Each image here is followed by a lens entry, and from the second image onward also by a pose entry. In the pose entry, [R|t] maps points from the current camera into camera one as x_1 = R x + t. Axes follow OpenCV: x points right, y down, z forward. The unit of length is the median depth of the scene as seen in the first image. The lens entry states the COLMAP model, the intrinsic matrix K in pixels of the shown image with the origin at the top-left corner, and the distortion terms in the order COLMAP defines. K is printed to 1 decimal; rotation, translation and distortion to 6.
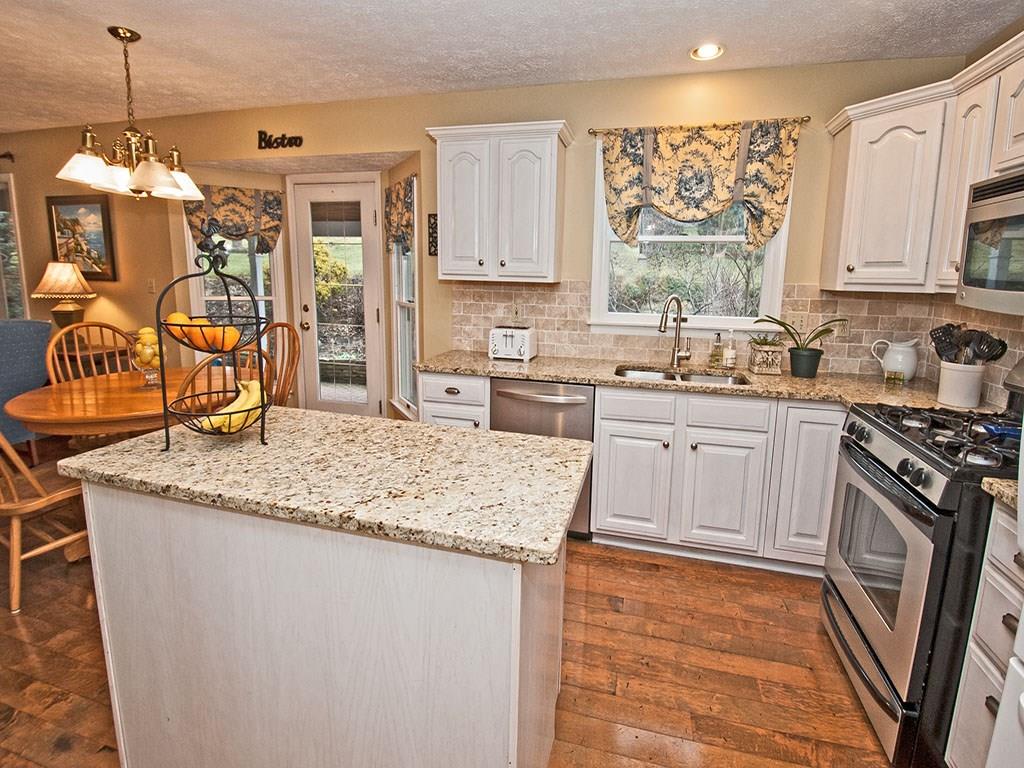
lens RADIAL K [[488.6, 0, 512.0], [0, 488.6, 384.0], [0, 0, 1]] dist [-0.000261, -0.001471]
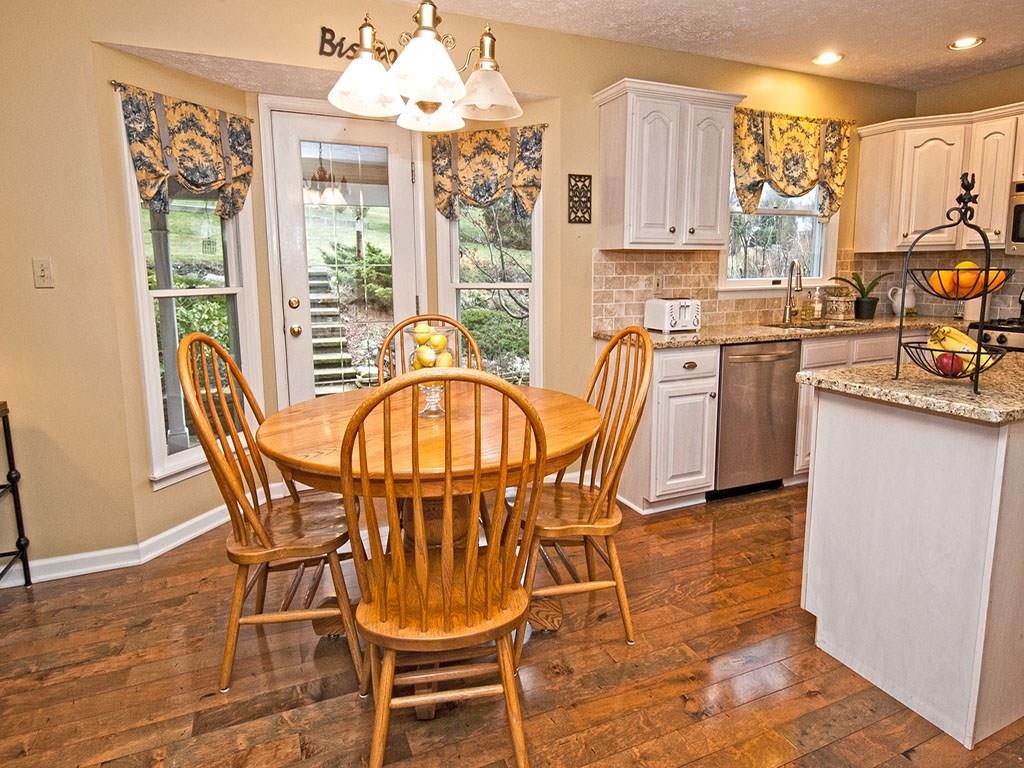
lens RADIAL K [[612.0, 0, 513.6], [0, 612.0, 391.1], [0, 0, 1]] dist [0.002064, 0.002433]
pose [[0.769231, -0.151692, 0.620704, -1.116046], [0.160244, 0.986166, 0.042419, -0.041770], [-0.618552, 0.066834, 0.782897, 0.291650]]
